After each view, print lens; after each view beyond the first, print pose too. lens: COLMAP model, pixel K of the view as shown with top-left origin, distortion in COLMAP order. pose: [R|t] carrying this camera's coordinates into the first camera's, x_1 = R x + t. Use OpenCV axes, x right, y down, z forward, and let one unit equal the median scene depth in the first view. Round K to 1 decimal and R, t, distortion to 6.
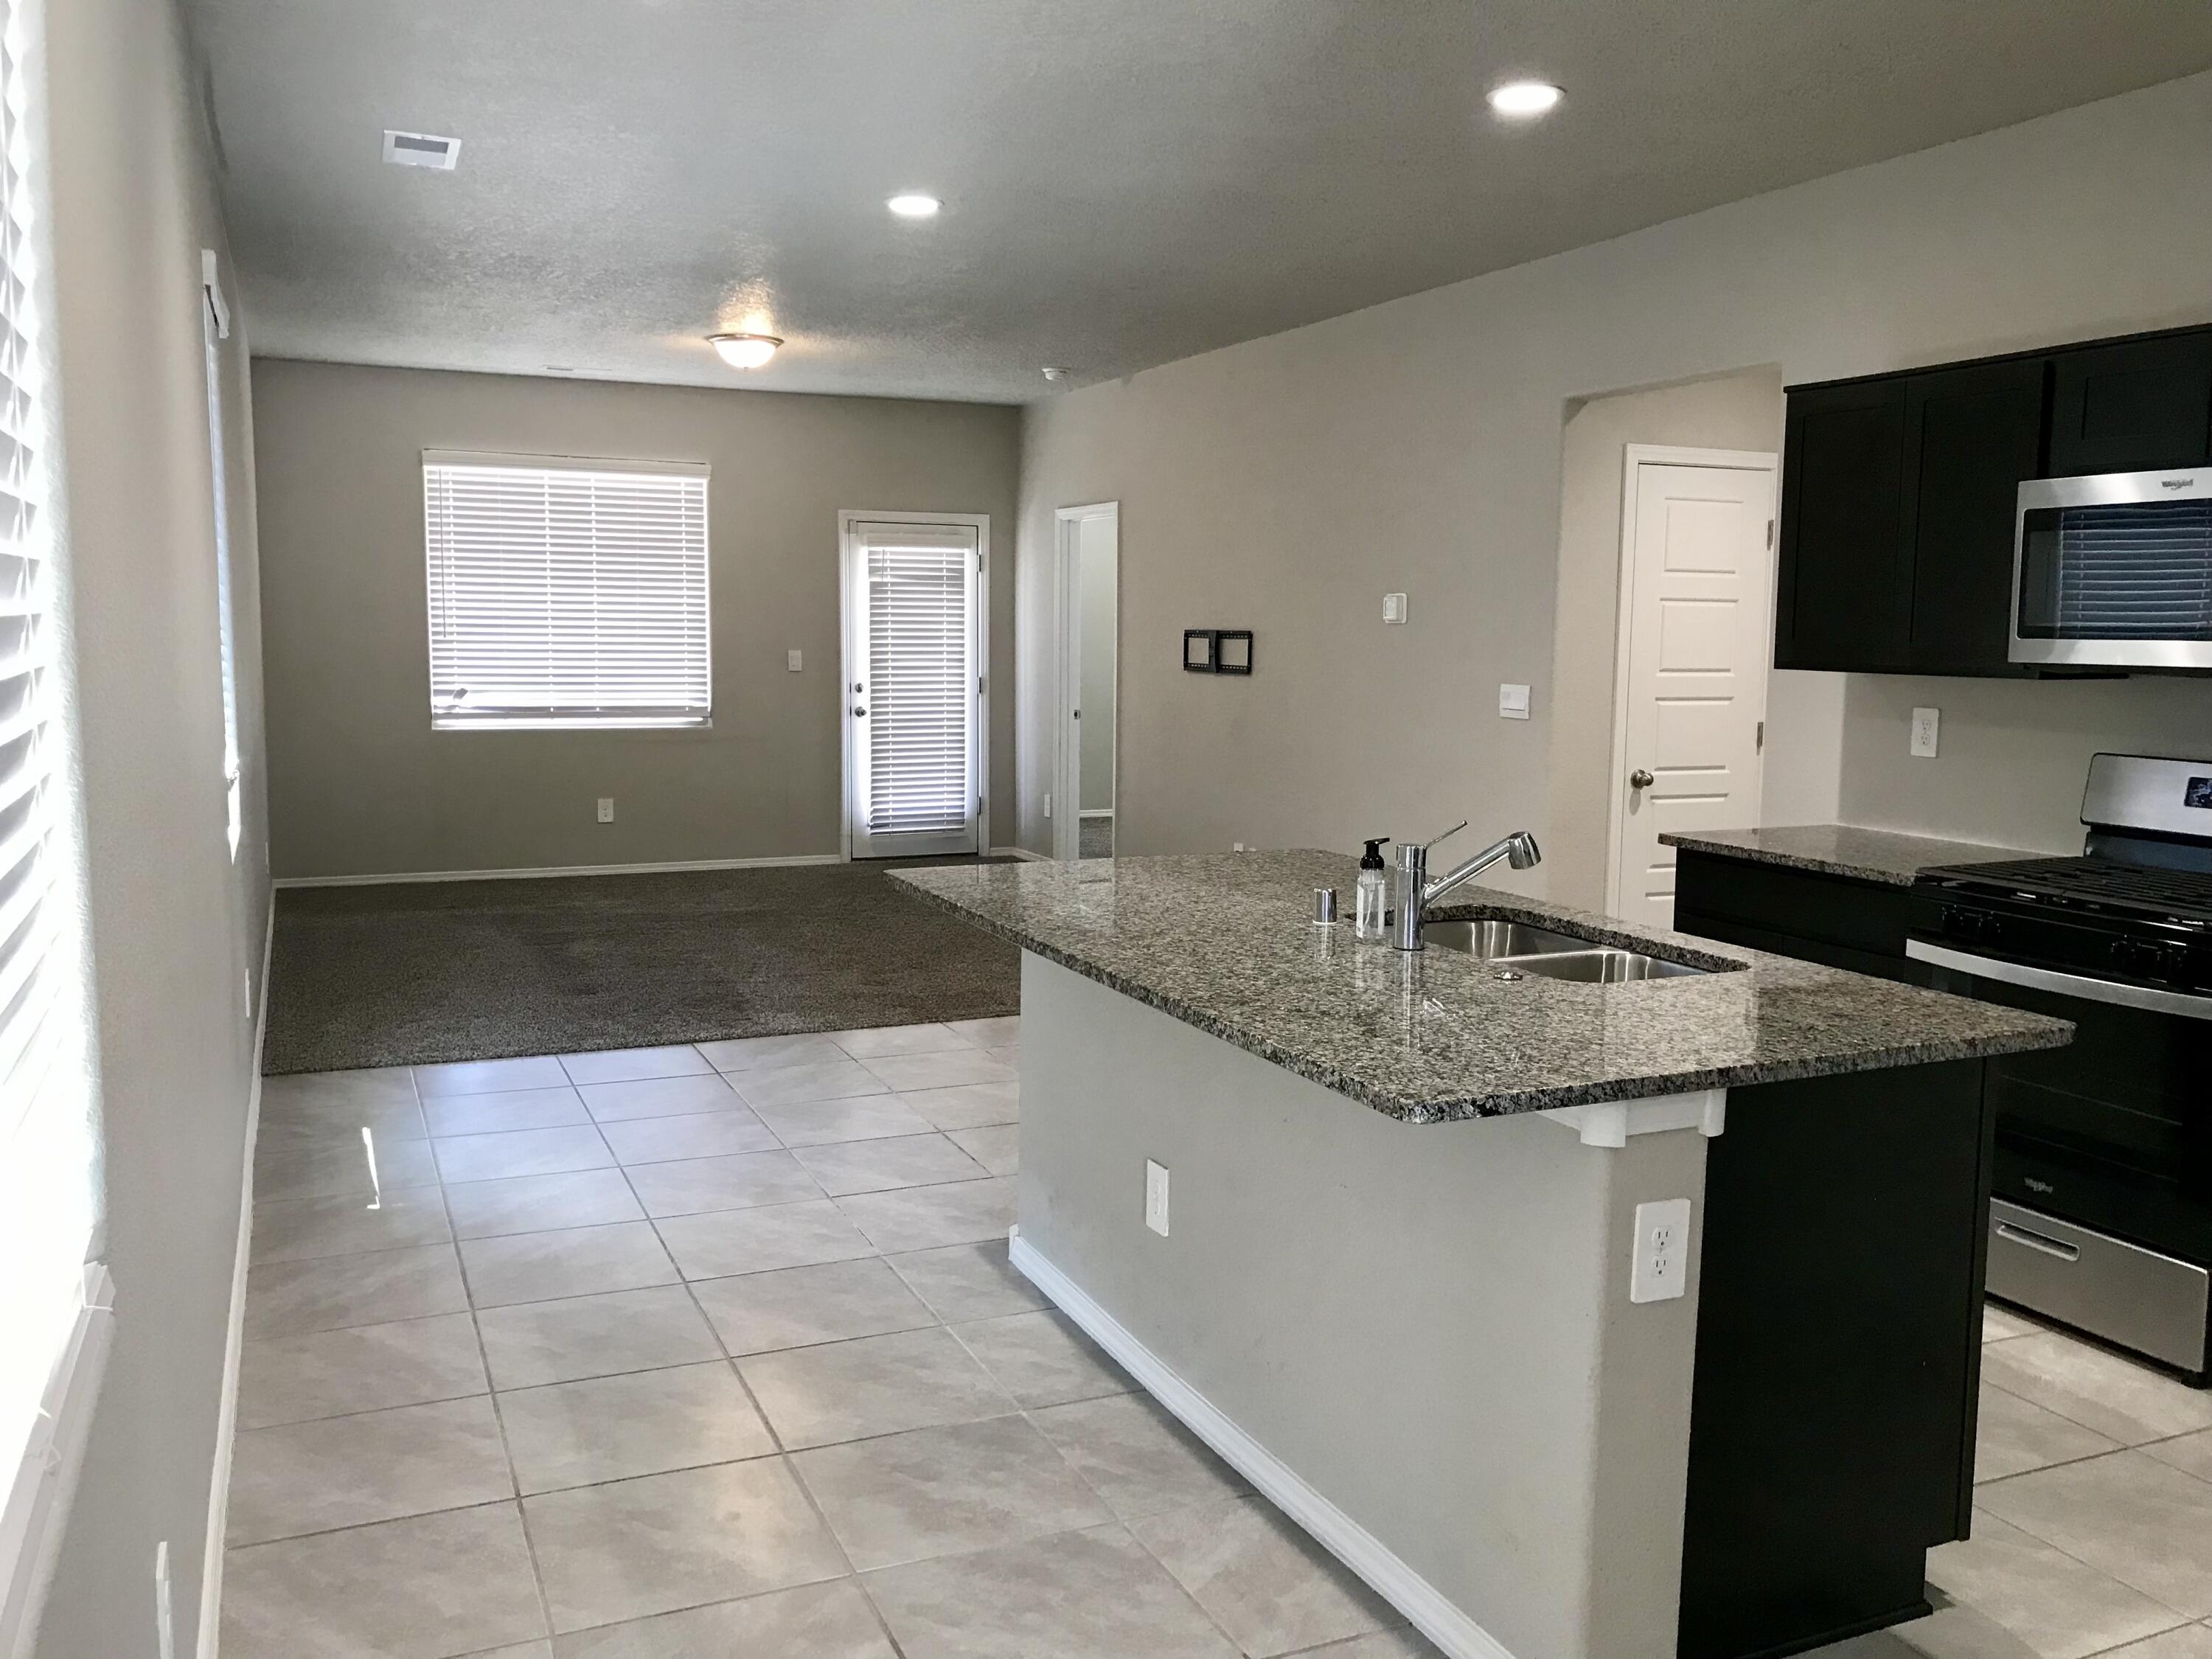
lens RADIAL K [[1839.2, 0, 1100.2], [0, 1839.2, 831.6], [0, 0, 1]] dist [0.031265, -0.029582]
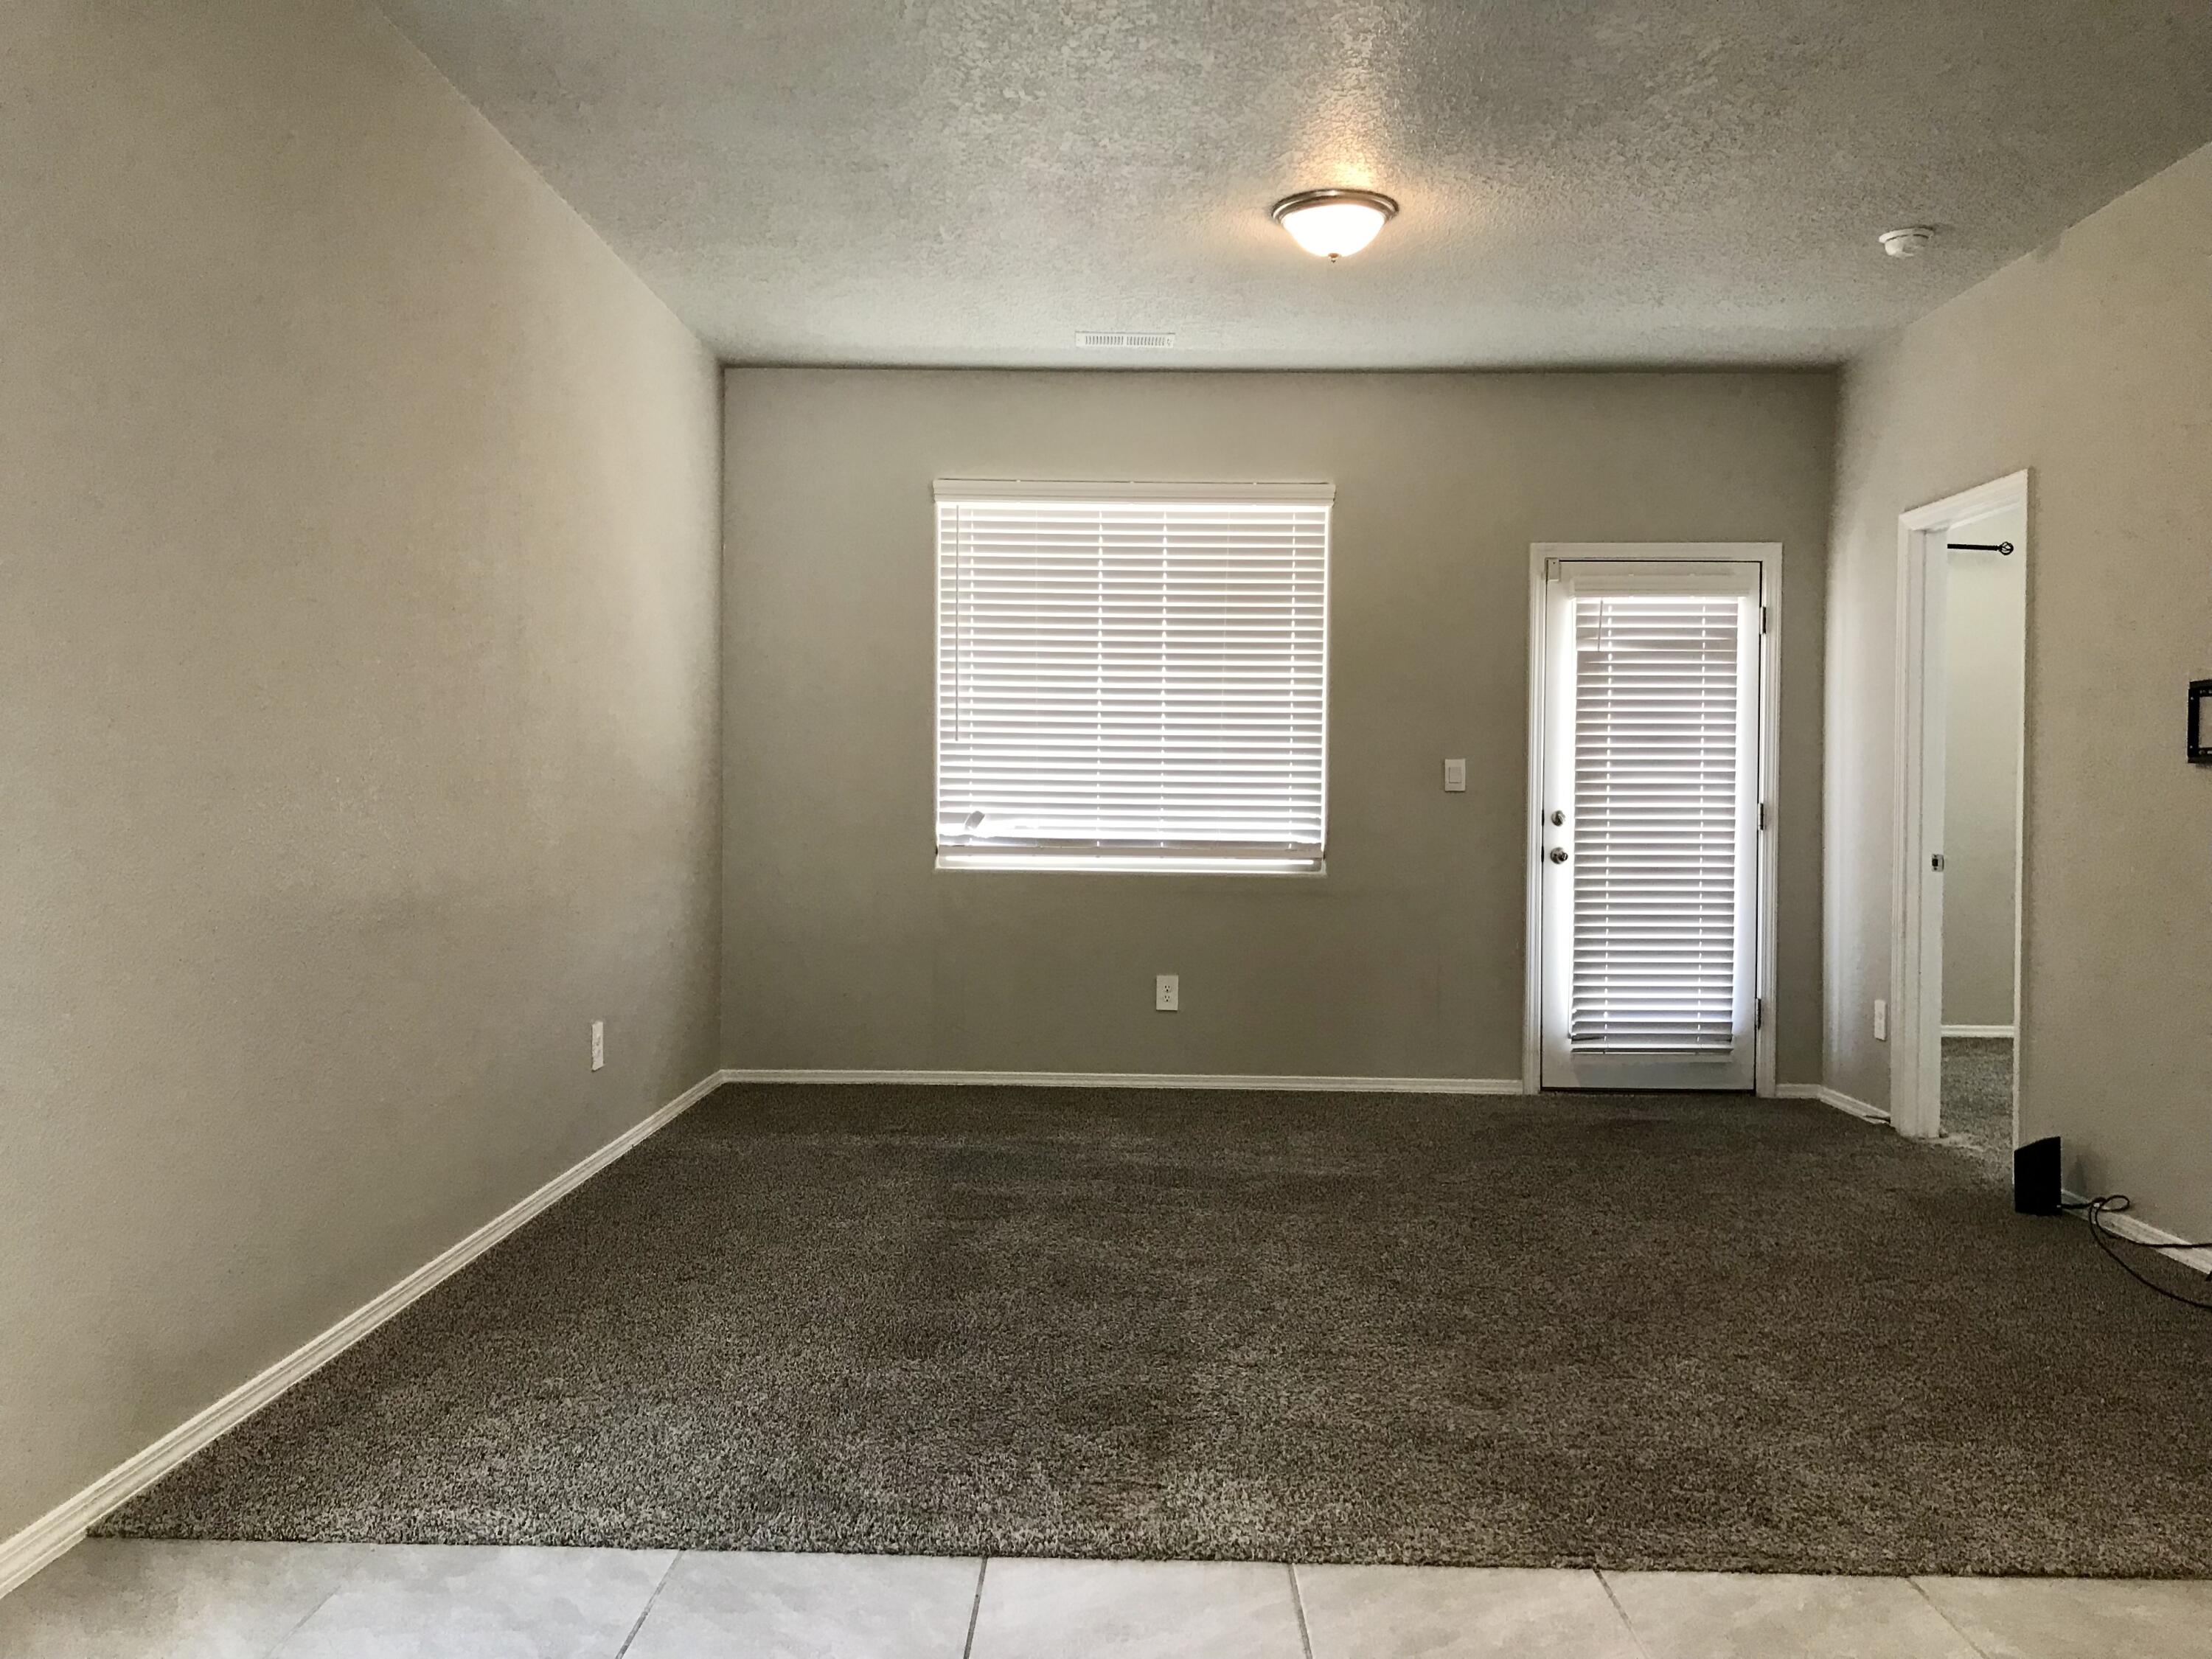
lens RADIAL K [[1839.2, 0, 1074.9], [0, 1839.2, 830.9], [0, 0, 1]] dist [0.031265, -0.029582]
pose [[0.904937, 0.004351, -0.425523, -0.010931], [-0.050358, 0.994016, -0.096930, -0.003545], [0.422555, 0.109144, 0.899741, 0.362533]]
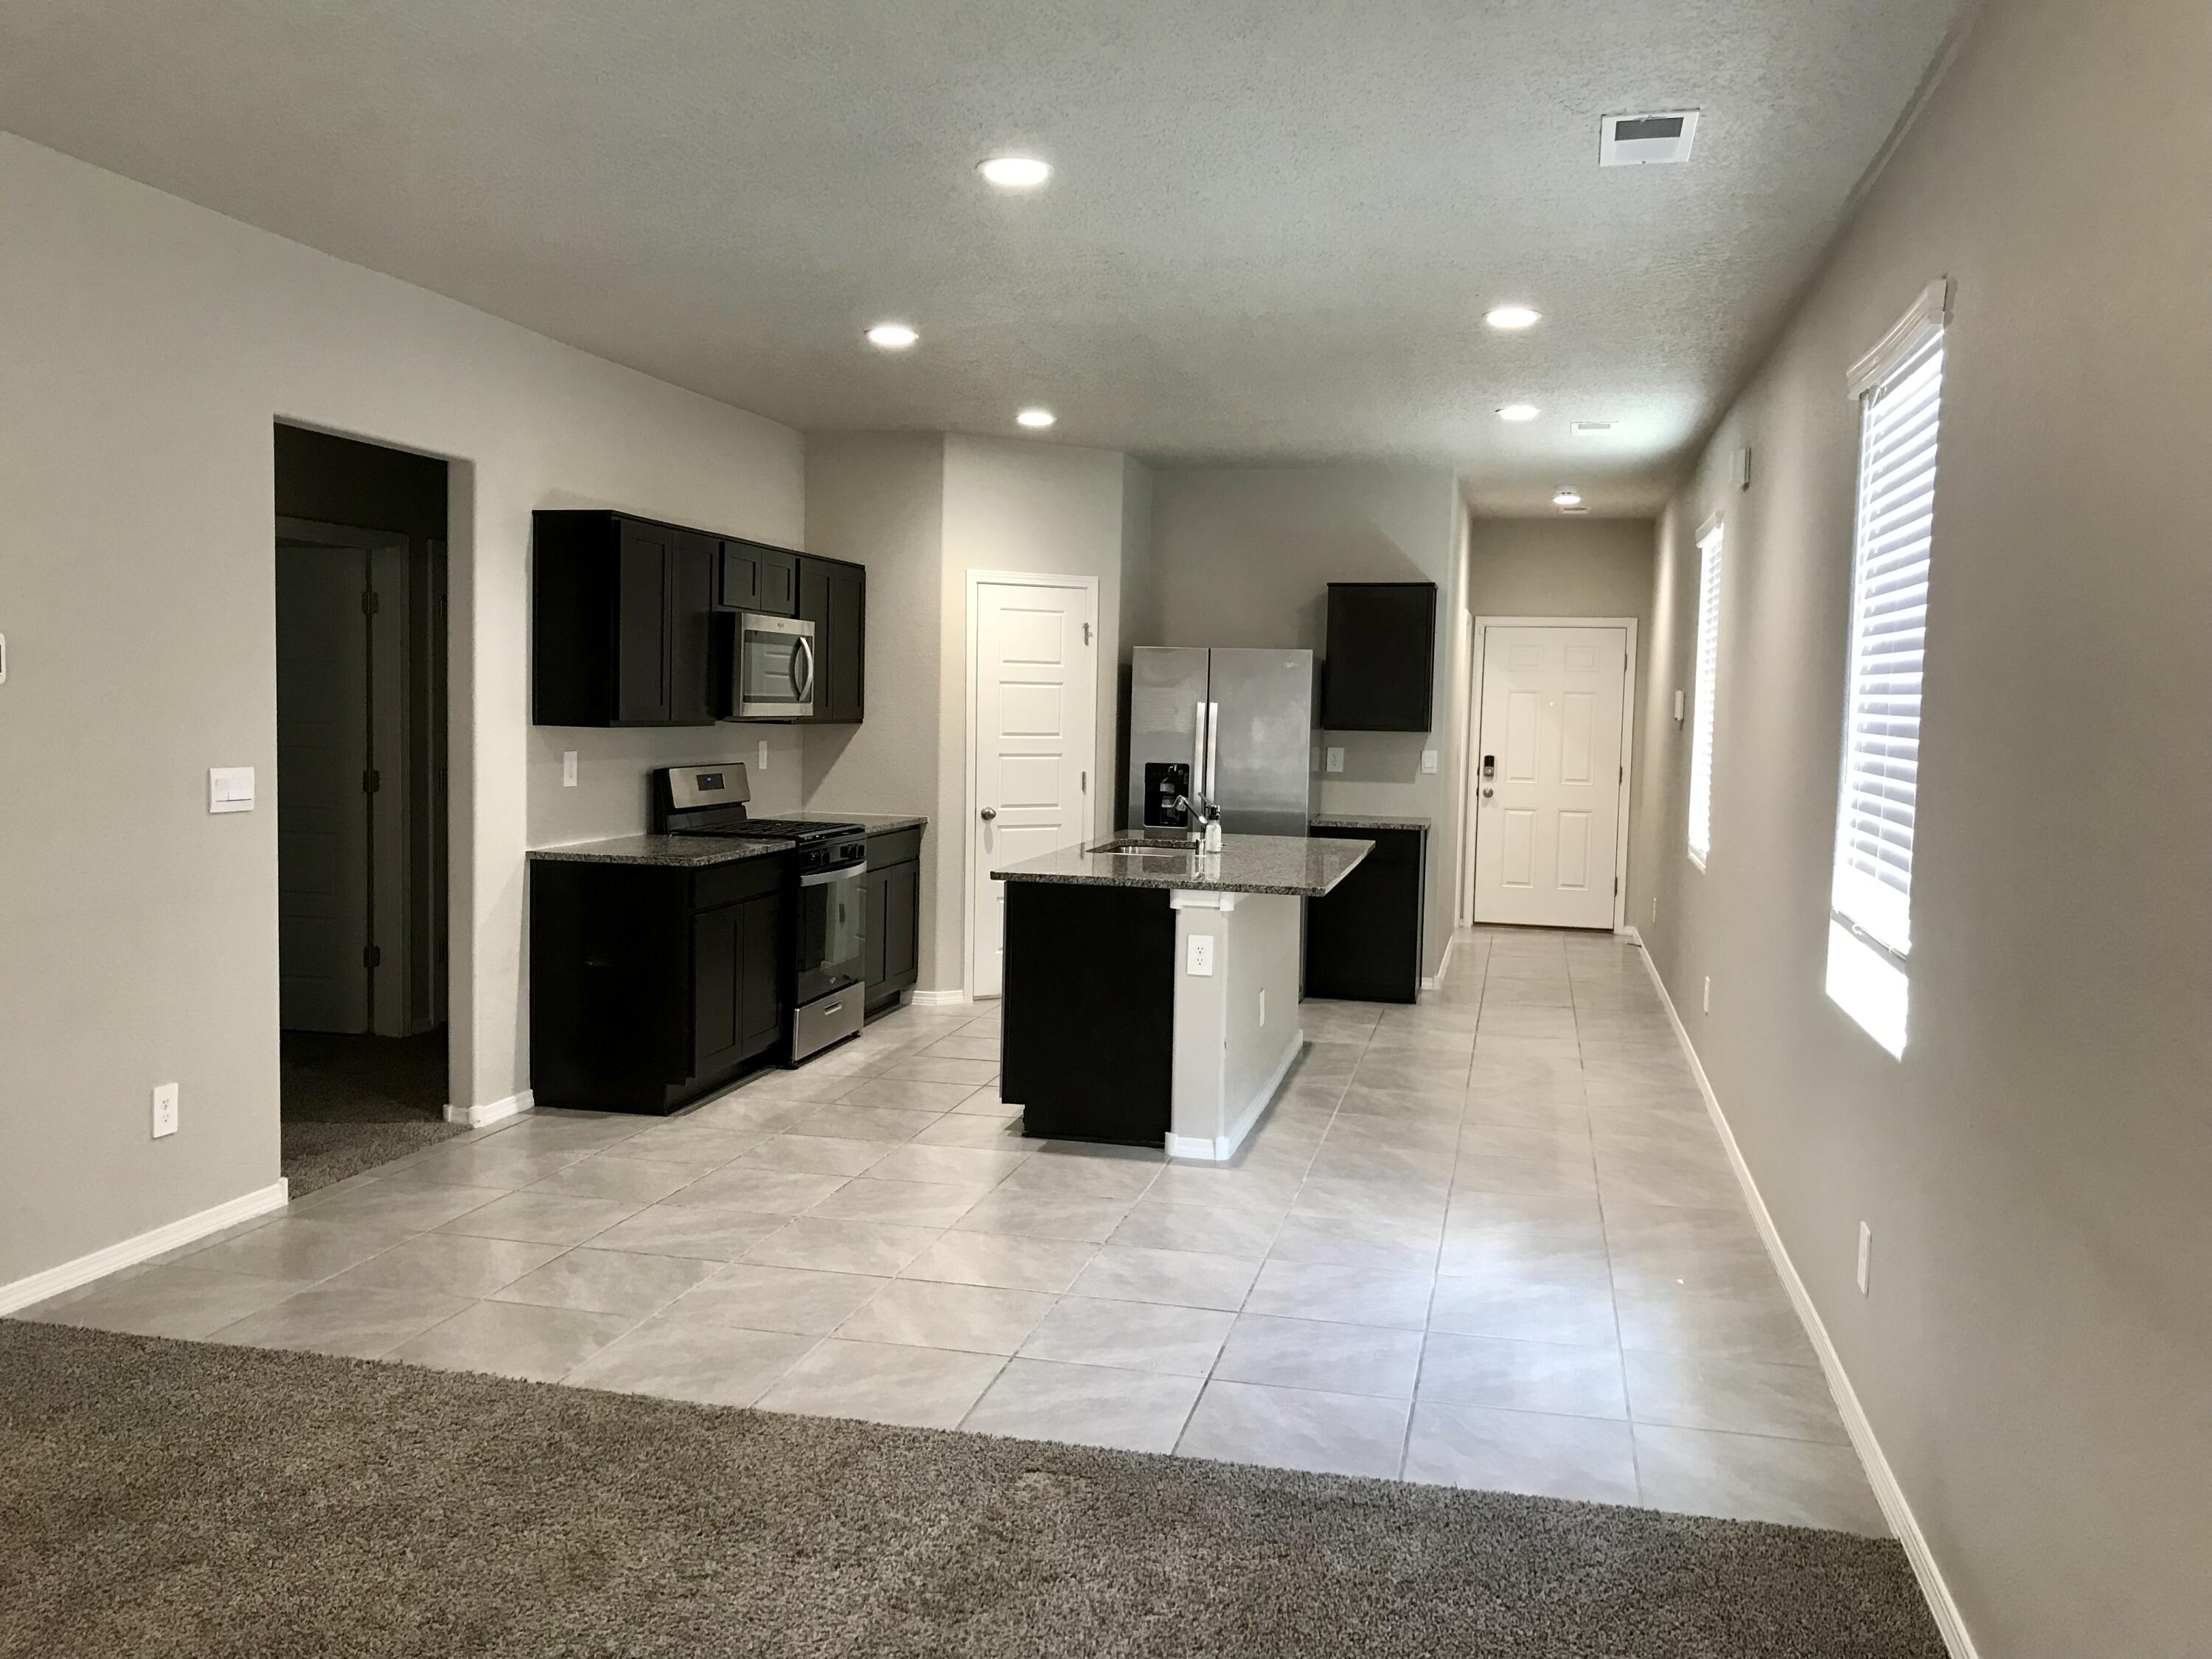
lens RADIAL K [[1839.2, 0, 1102.6], [0, 1839.2, 832.8], [0, 0, 1]] dist [0.031265, -0.029582]
pose [[-0.805668, -0.072915, 0.587862, -0.319668], [0.035126, 0.984769, 0.170285, -0.105946], [-0.591324, 0.157843, -0.790836, 0.869605]]
